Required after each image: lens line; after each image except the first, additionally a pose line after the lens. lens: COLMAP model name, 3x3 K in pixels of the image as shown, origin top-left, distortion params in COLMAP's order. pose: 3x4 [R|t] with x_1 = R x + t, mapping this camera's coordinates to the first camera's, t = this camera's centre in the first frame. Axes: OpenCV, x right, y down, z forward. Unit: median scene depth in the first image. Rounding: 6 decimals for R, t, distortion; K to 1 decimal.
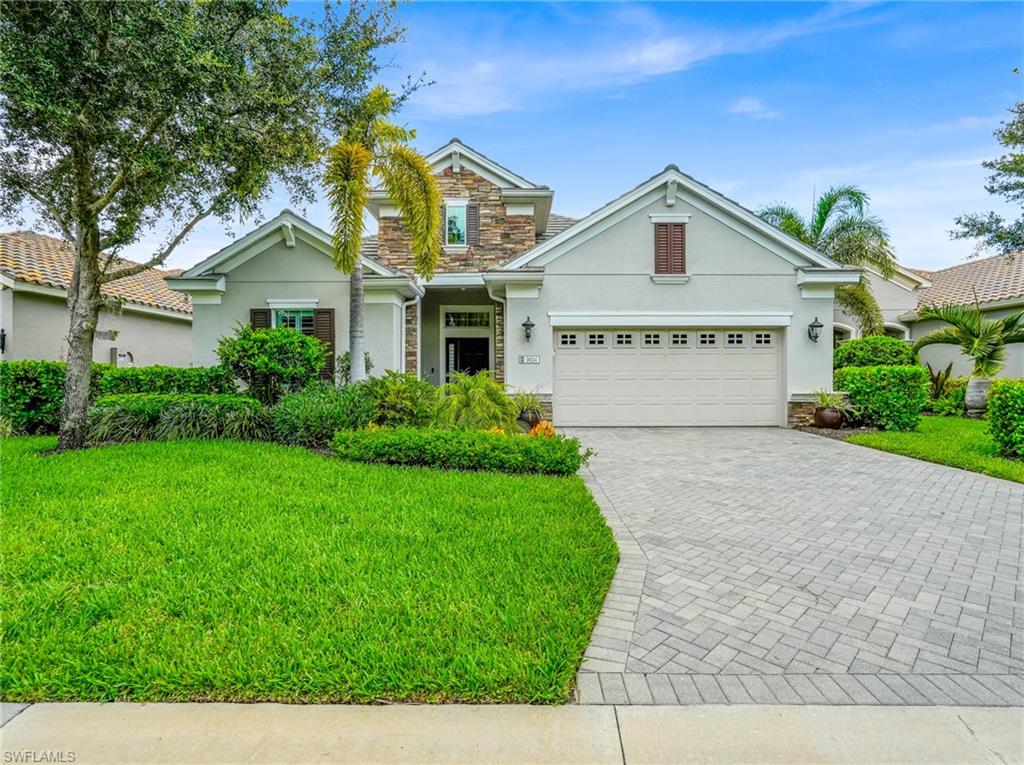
lens RADIAL K [[512.2, 0, 515.1], [0, 512.2, 382.1], [0, 0, 1]] dist [-0.004252, -0.000779]
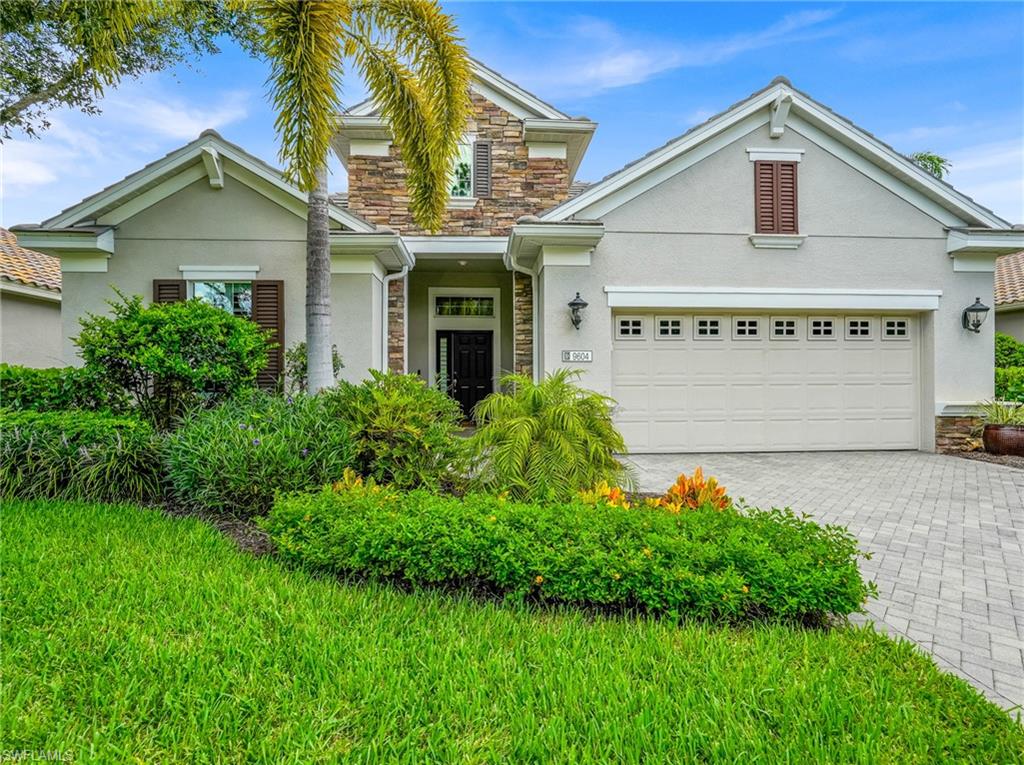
lens RADIAL K [[512.2, 0, 510.0], [0, 512.2, 381.3], [0, 0, 1]] dist [-0.004252, -0.000779]
pose [[0.997913, -0.001485, 0.064559, -0.104850], [0.002134, 0.999948, -0.009999, -0.004147], [-0.064541, 0.010115, 0.997864, 0.328072]]
